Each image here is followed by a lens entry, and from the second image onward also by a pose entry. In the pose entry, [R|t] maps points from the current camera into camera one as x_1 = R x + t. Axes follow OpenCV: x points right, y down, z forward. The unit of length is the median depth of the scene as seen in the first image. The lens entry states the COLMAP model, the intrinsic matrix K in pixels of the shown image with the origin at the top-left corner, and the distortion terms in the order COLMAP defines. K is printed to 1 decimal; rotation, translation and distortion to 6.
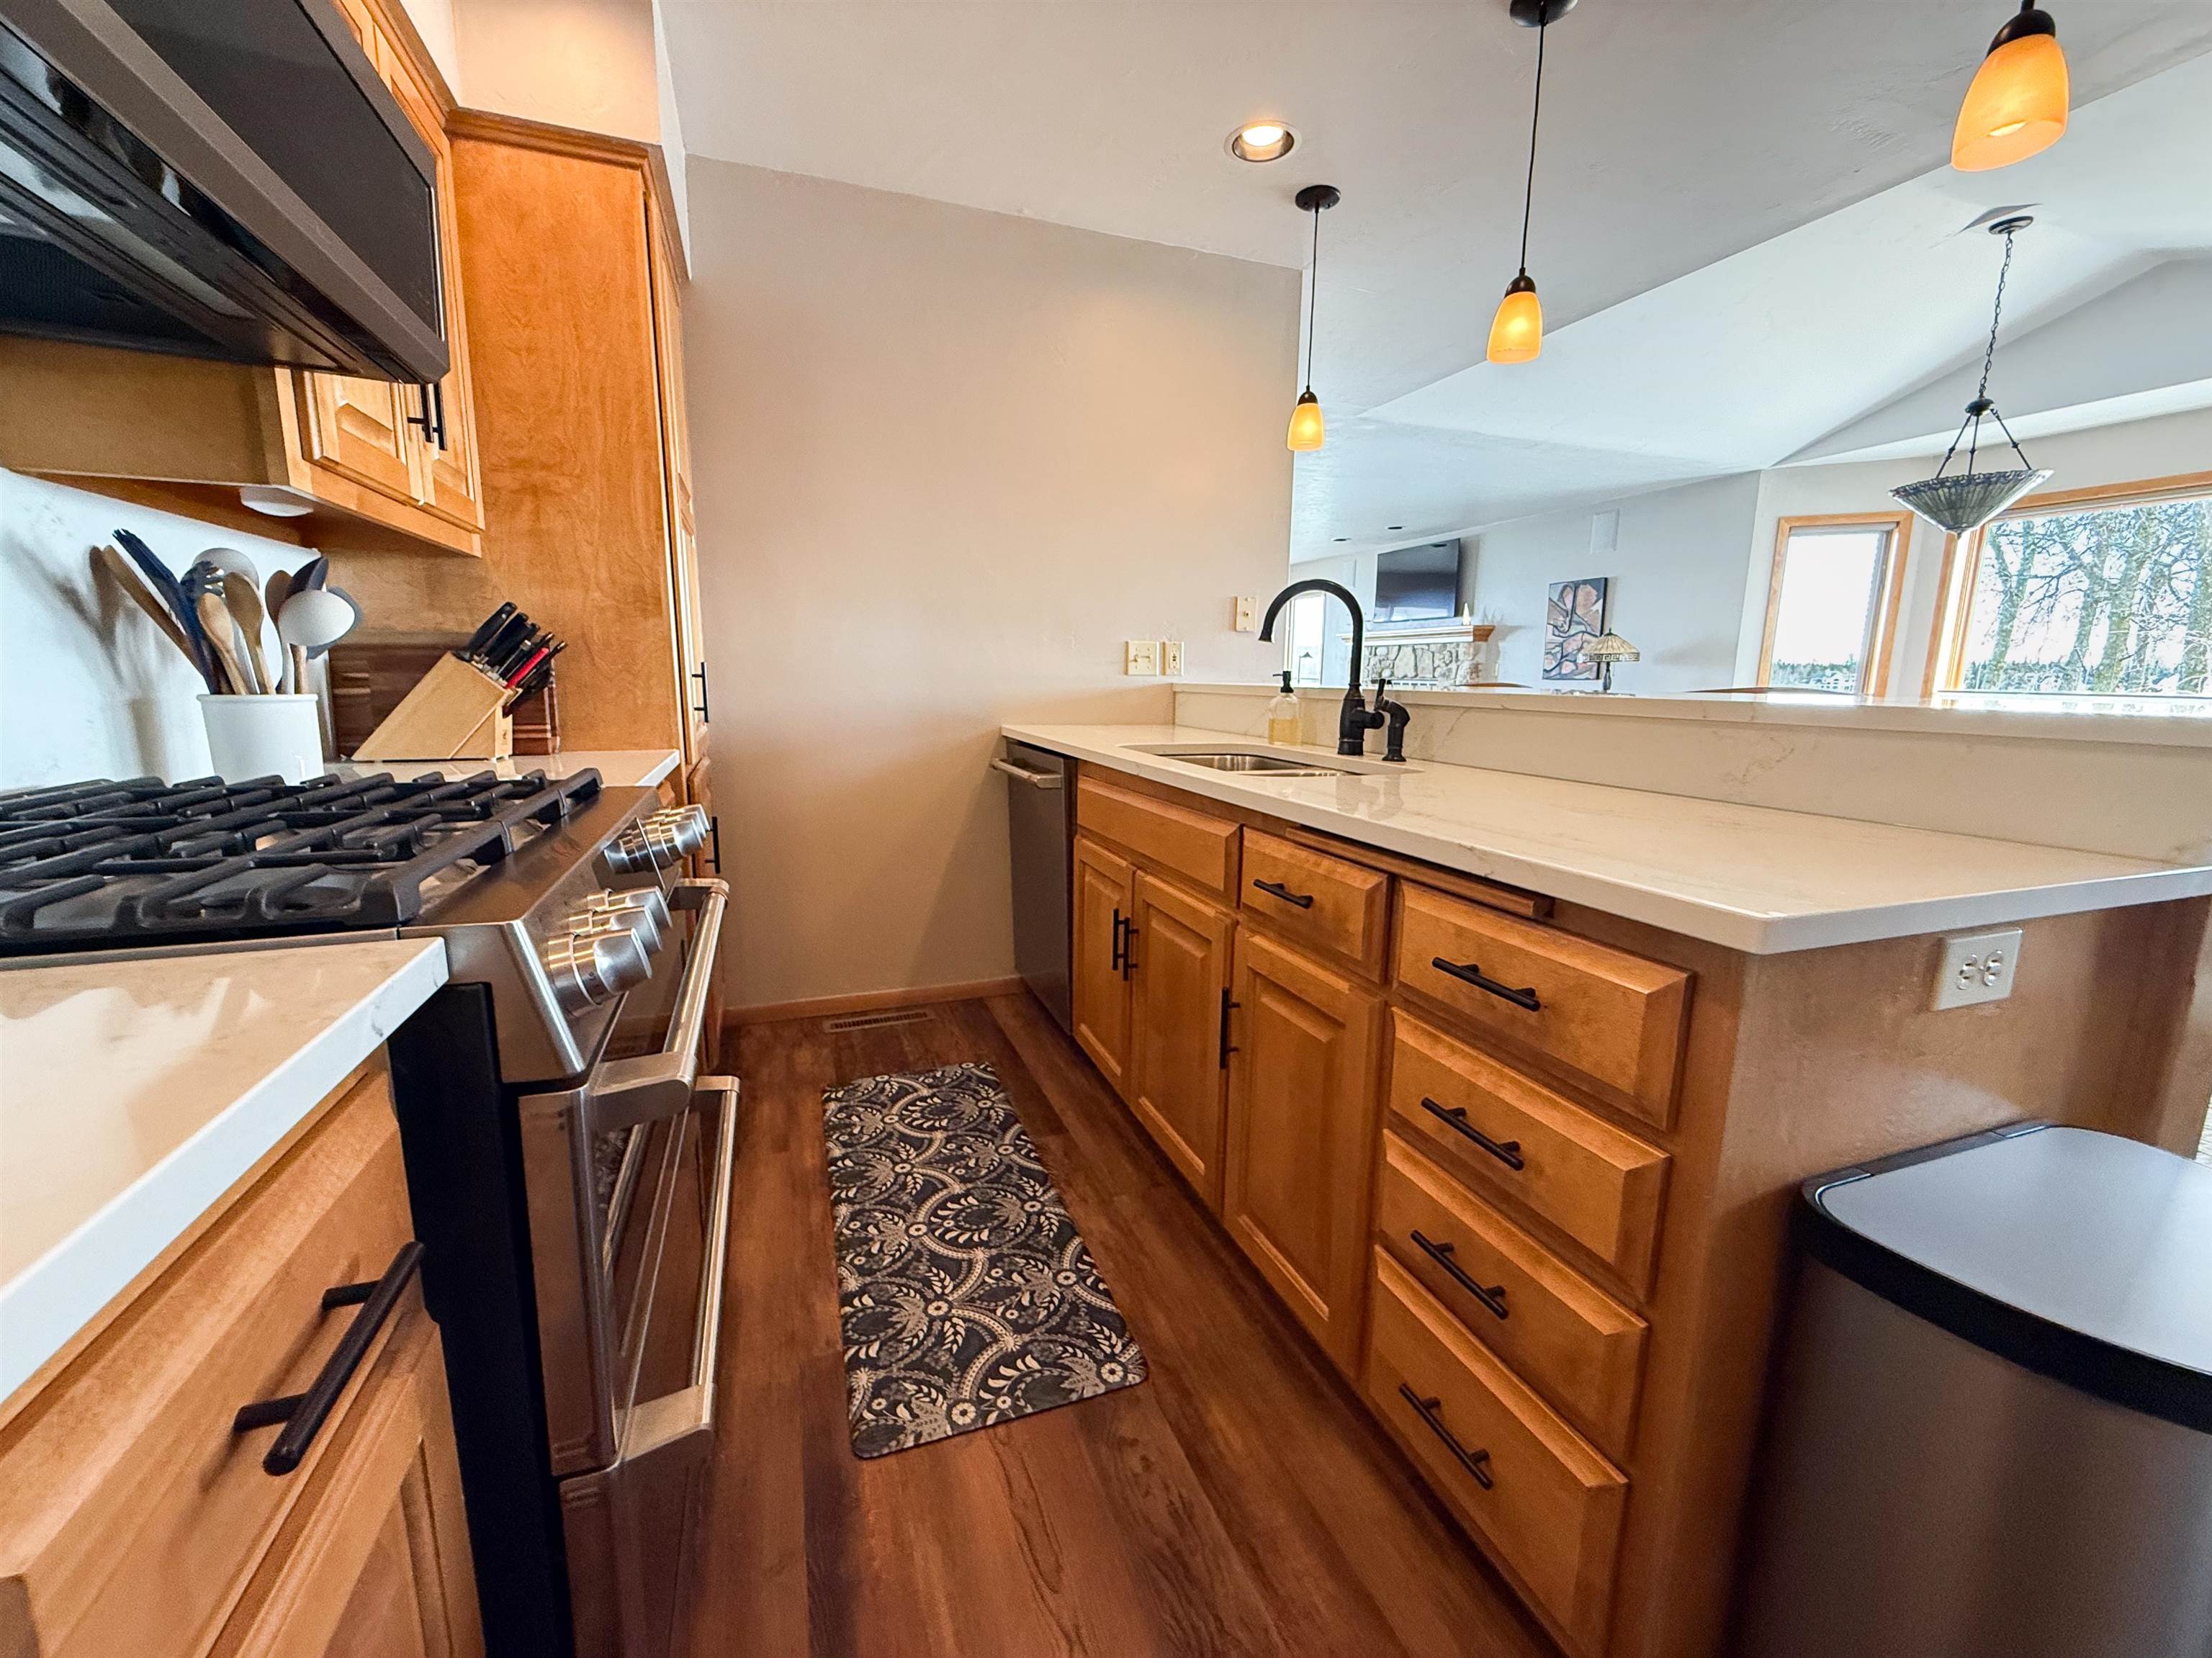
lens RADIAL K [[888.0, 0, 1103.5], [0, 888.0, 824.2], [0, 0, 1]] dist [-0.000472, 0.000112]
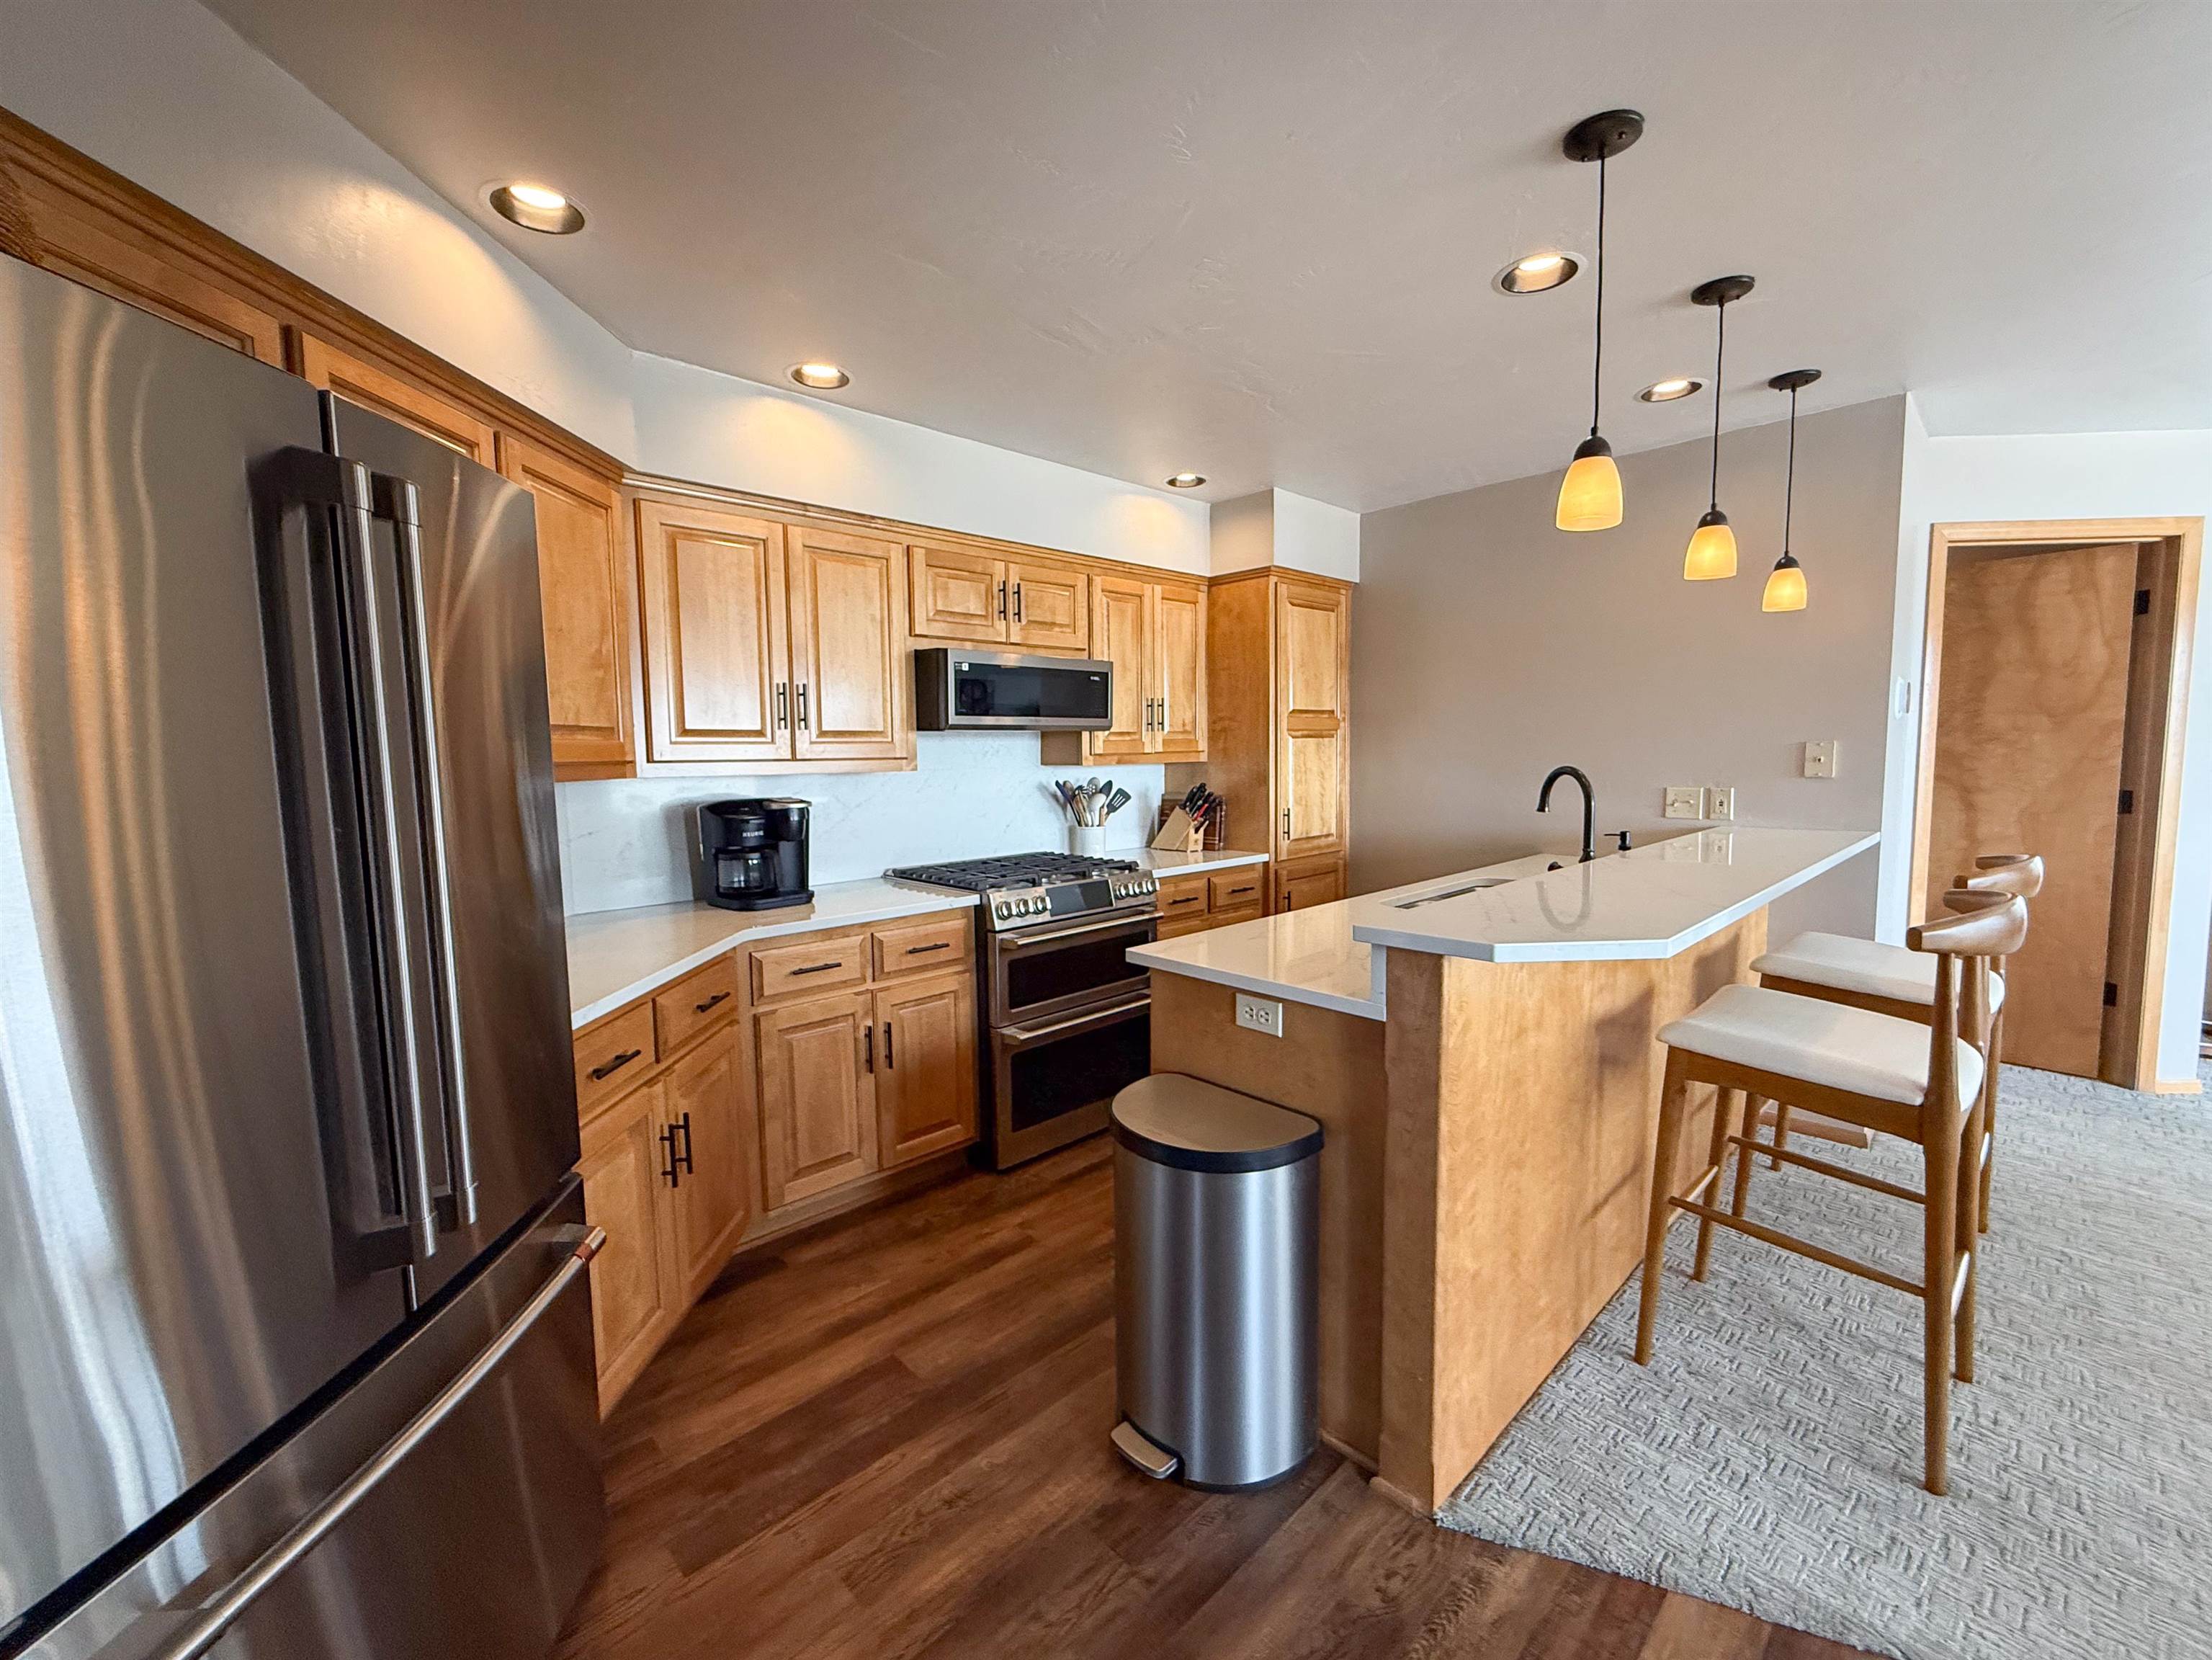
lens RADIAL K [[901.9, 0, 1098.8], [0, 901.9, 824.4], [0, 0, 1]] dist [-0.000255, 0.000748]
pose [[0.399654, 0.058715, -0.914784, 1.292500], [-0.132498, 0.991167, 0.005731, -0.123226], [0.907040, 0.118917, 0.403904, -0.145311]]
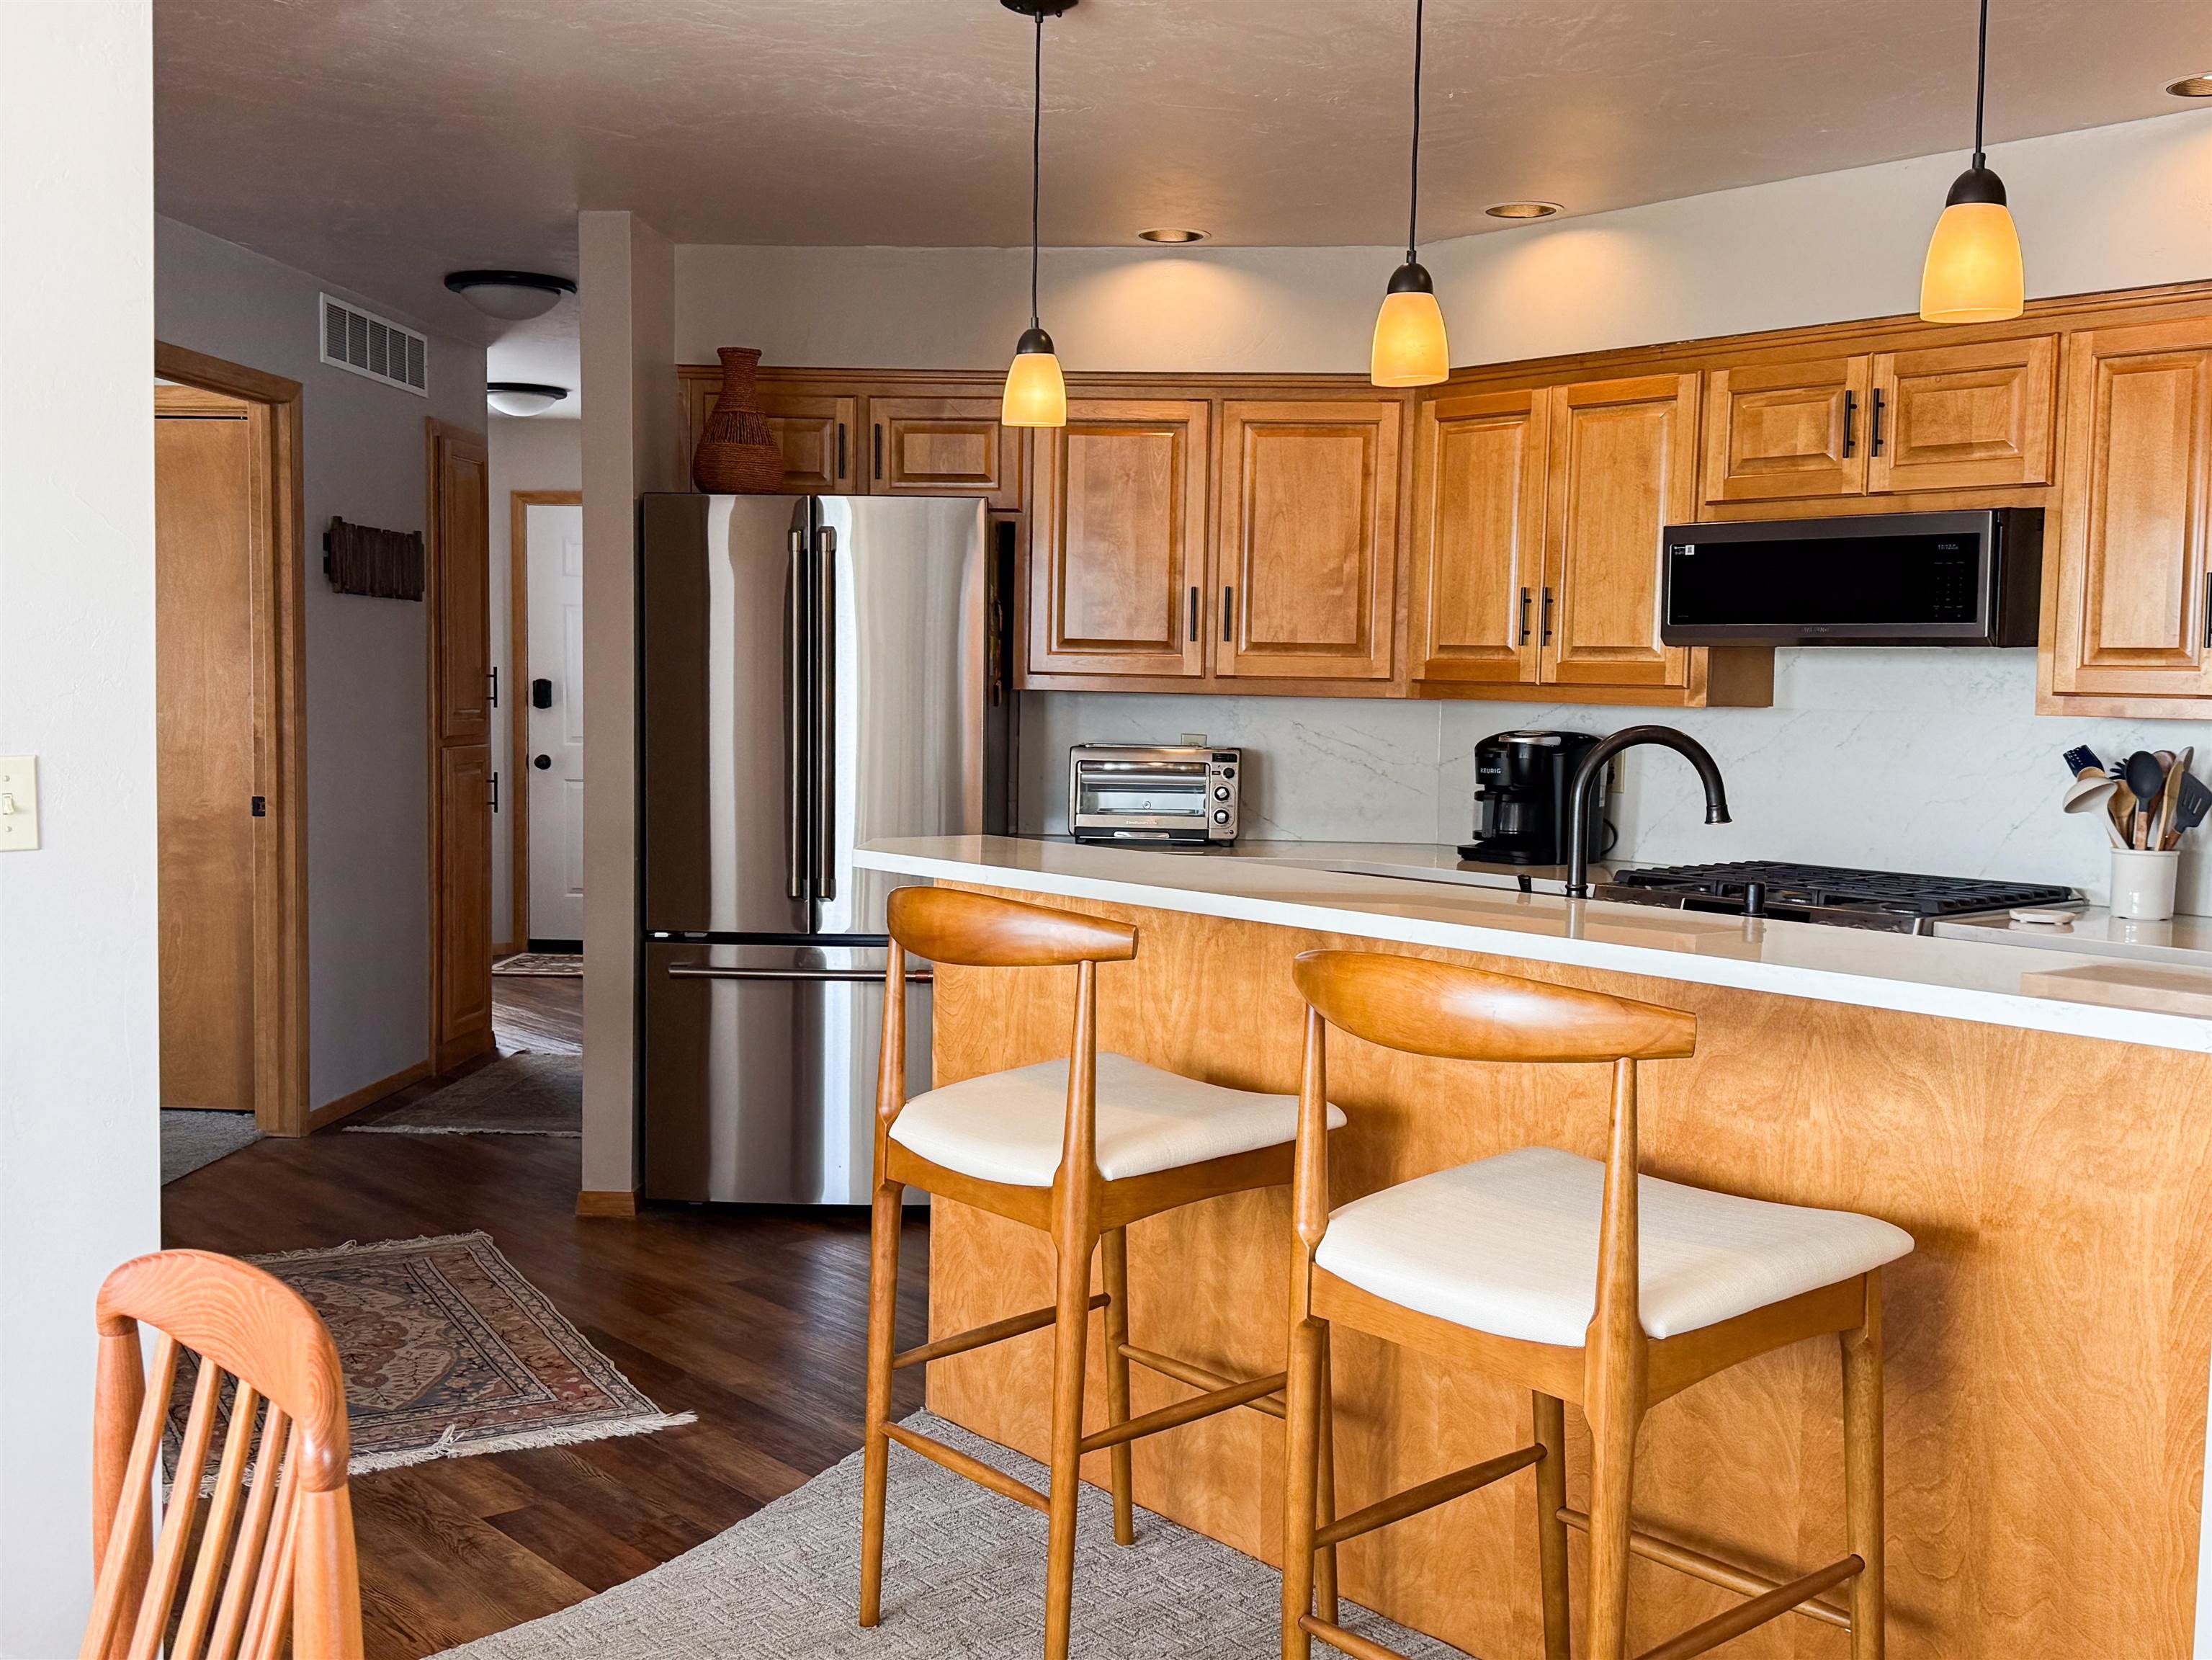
lens RADIAL K [[2268.7, 0, 1106.0], [0, 2268.7, 830.0], [0, 0, 1]] dist [0.210981, -0.513988]
pose [[-0.934460, -0.014598, -0.355768, 1.310925], [-0.096475, 0.972165, 0.213511, -0.564681], [0.342748, 0.233840, -0.909858, 2.644020]]
